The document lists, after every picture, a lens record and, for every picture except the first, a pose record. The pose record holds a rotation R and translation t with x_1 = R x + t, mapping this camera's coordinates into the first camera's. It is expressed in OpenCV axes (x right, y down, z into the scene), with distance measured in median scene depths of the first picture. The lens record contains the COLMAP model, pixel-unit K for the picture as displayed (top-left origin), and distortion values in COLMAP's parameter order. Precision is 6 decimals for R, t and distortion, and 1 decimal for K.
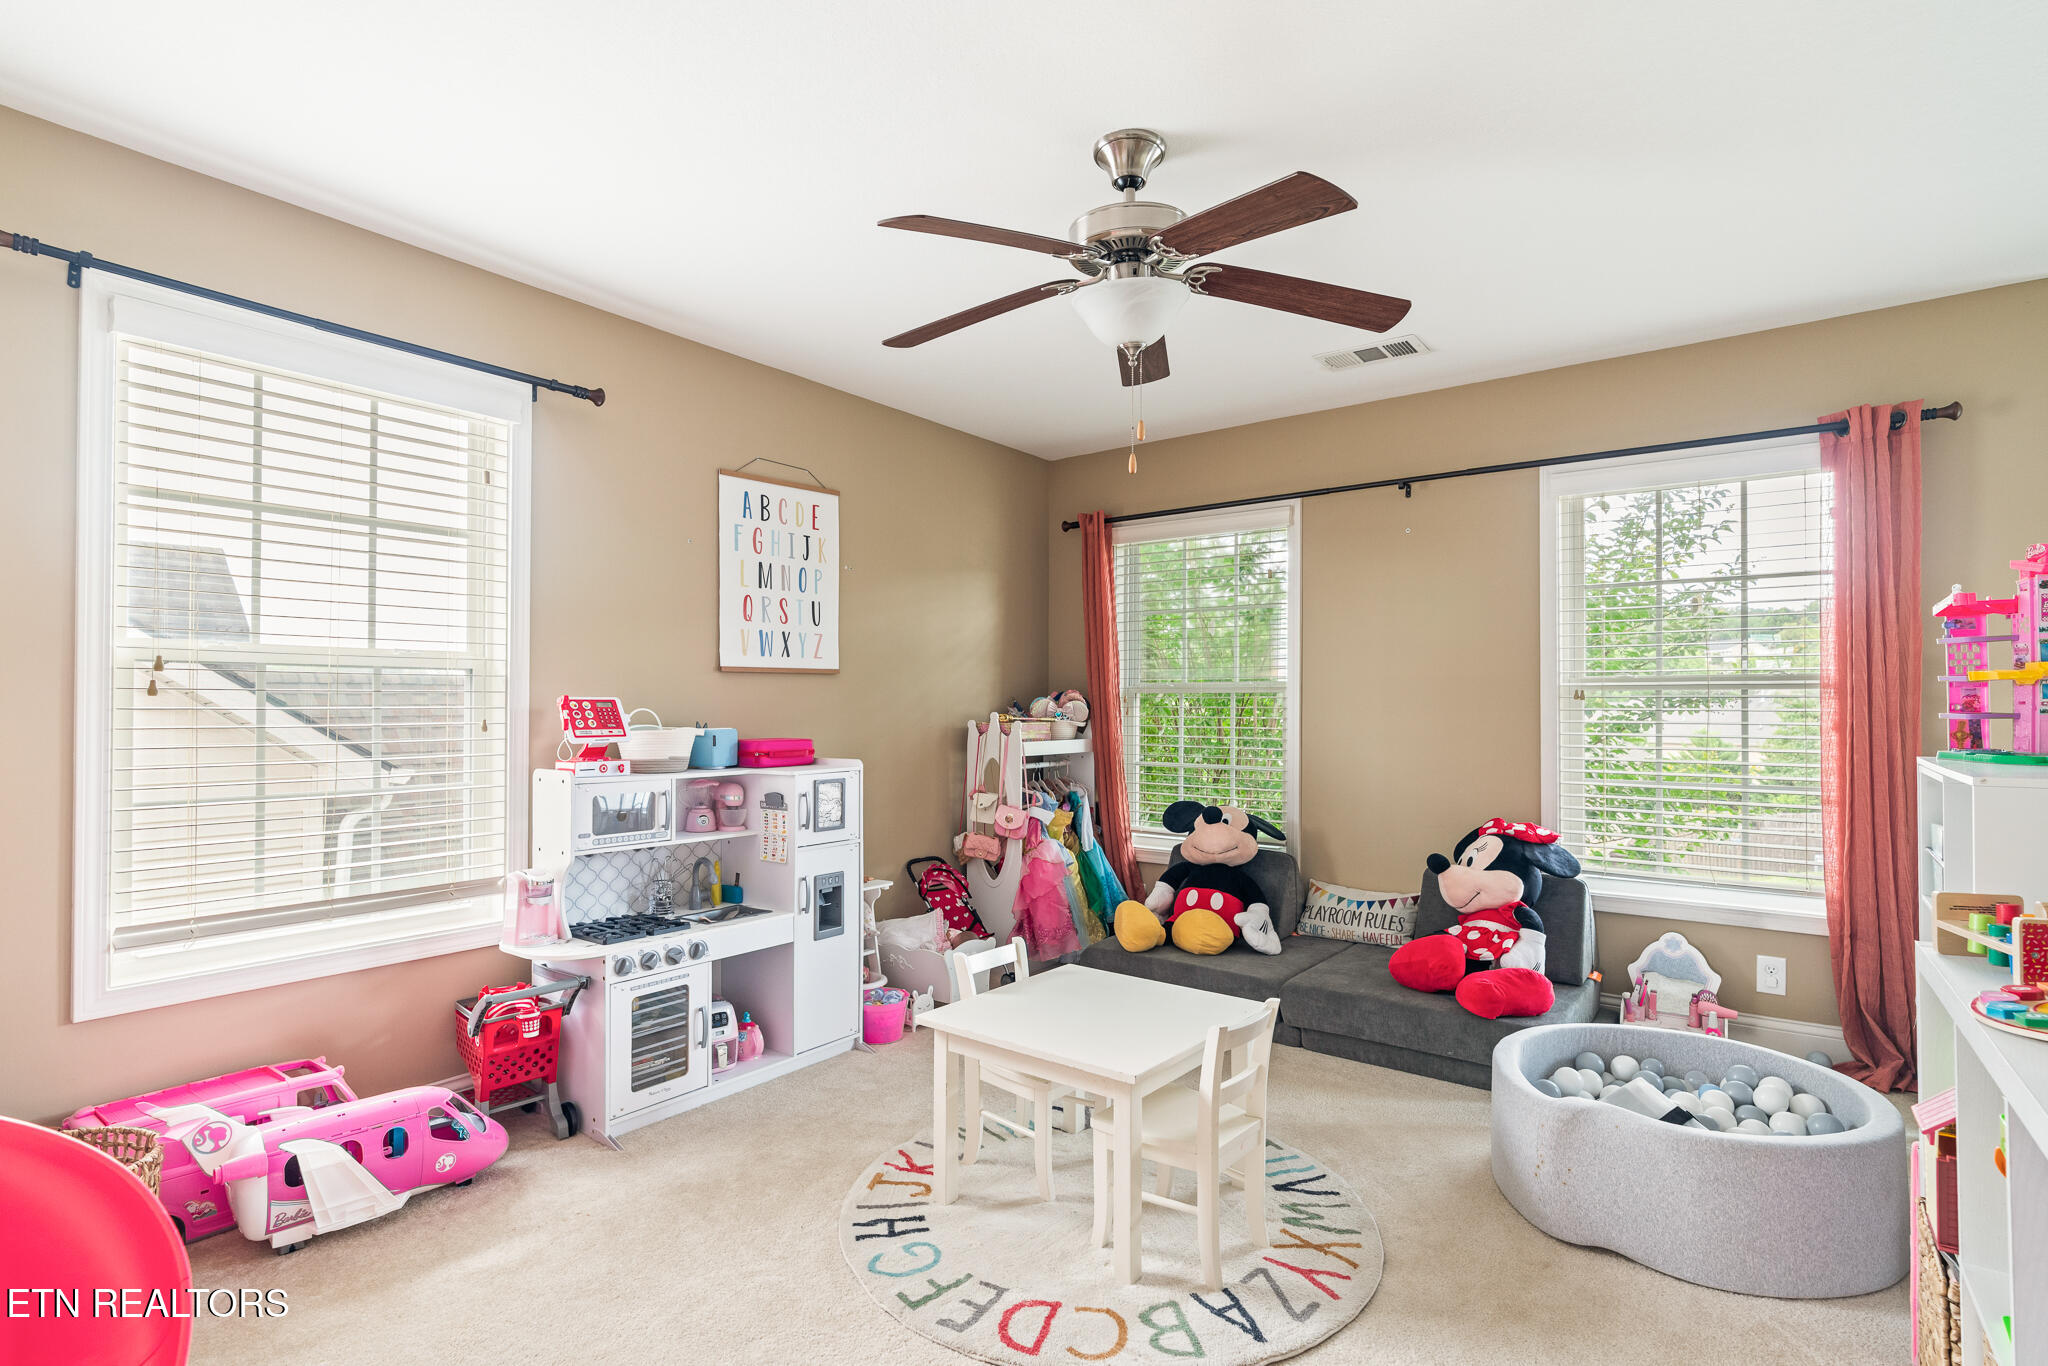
lens RADIAL K [[990.0, 0, 1034.5], [0, 990.0, 693.0], [0, 0, 1]] dist [0.003112, 0.001474]
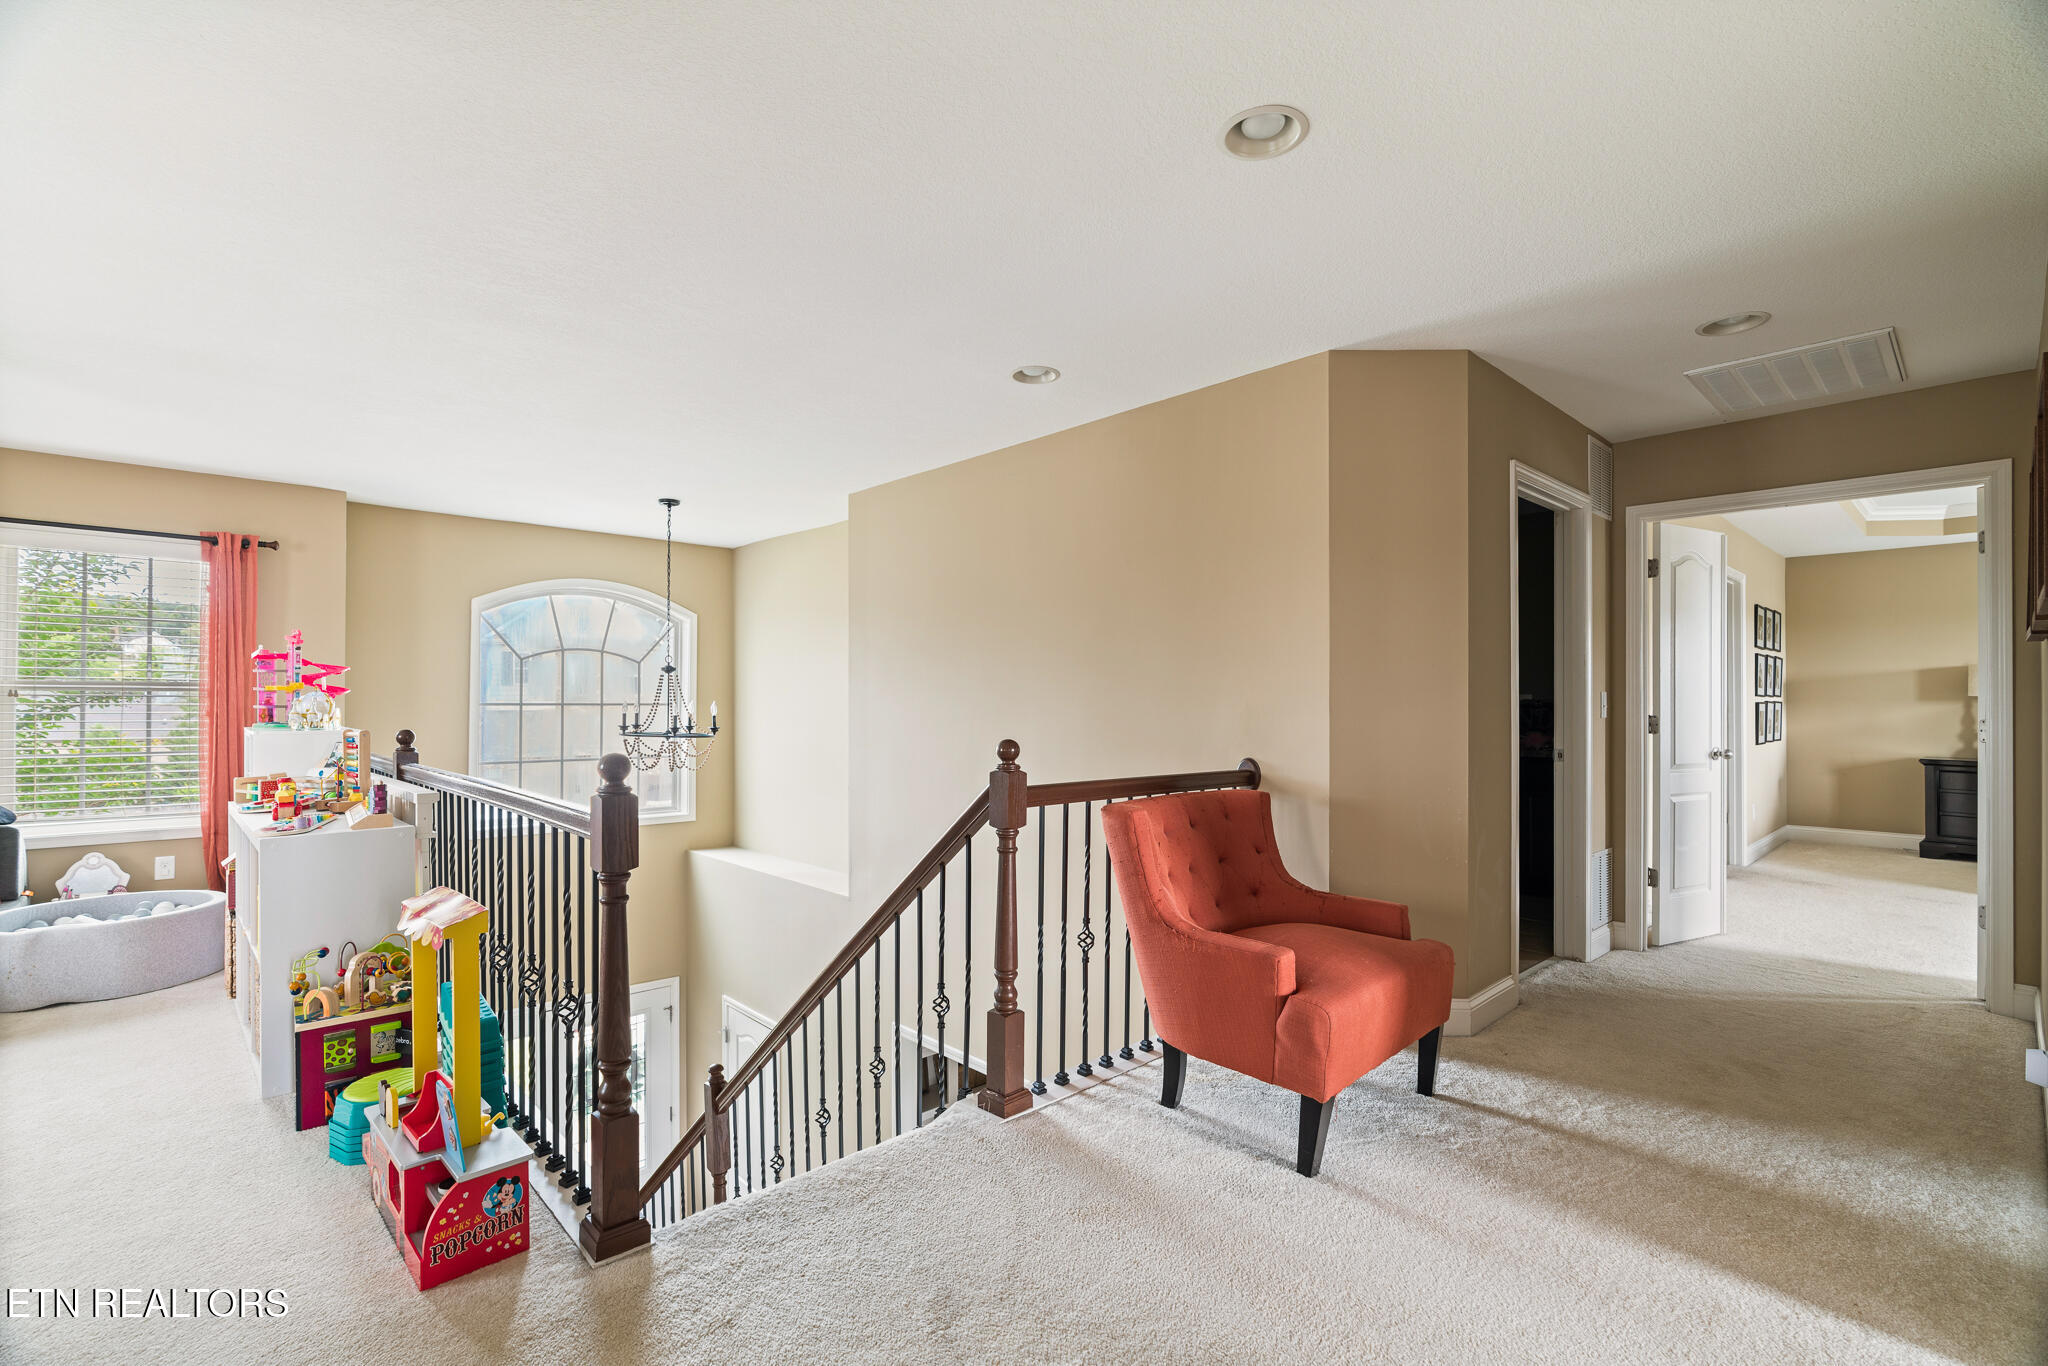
lens RADIAL K [[931.6, 0, 1036.0], [0, 931.6, 700.3], [0, 0, 1]] dist [-0.001441, -0.000232]
pose [[0.185440, 0.003616, 0.982649, -0.505228], [-0.013737, 0.999905, -0.001087, -0.007847], [-0.982560, -0.013297, 0.185472, -0.700731]]
